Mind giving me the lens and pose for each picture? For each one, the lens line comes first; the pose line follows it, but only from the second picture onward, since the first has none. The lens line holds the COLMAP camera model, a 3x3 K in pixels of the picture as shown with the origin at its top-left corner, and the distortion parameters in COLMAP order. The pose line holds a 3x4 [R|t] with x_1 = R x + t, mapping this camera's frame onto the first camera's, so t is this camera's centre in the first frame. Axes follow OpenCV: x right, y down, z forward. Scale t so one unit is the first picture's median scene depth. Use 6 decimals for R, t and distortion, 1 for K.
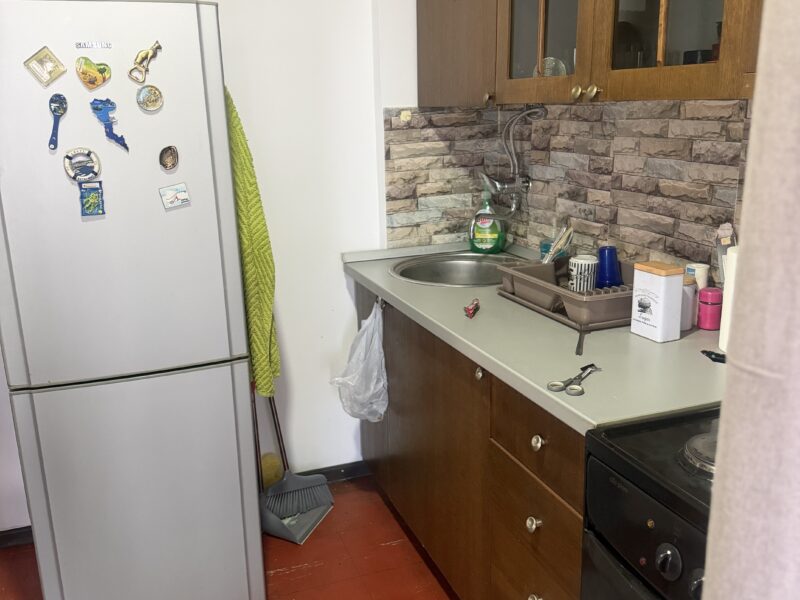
lens RADIAL K [[726.9, 0, 400.0], [0, 726.9, 300.0], [0, 0, 1]] dist [0.192379, -0.416769]
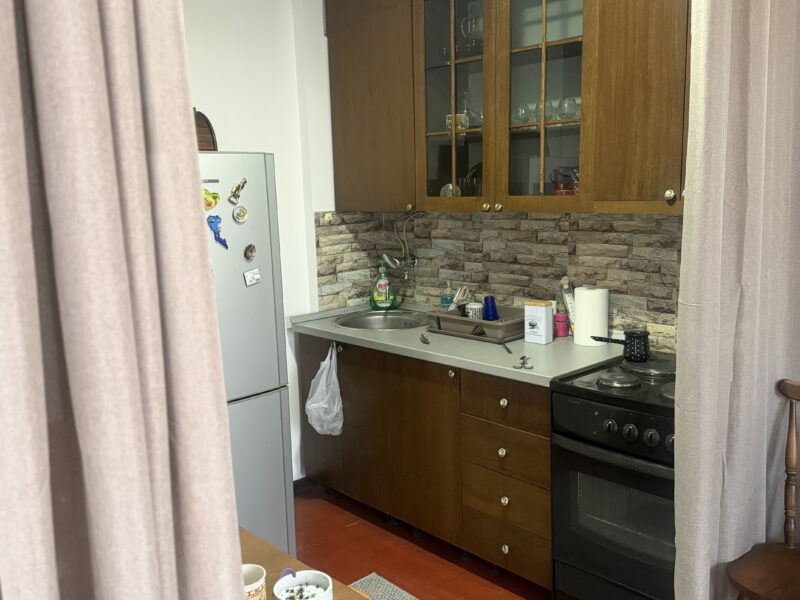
lens RADIAL K [[726.9, 0, 400.0], [0, 726.9, 300.0], [0, 0, 1]] dist [0.192379, -0.416769]
pose [[0.924671, -0.061711, 0.375732, -0.440038], [0.102701, 0.990629, -0.090042, 0.052734], [-0.366655, 0.121847, 0.922344, -0.356260]]
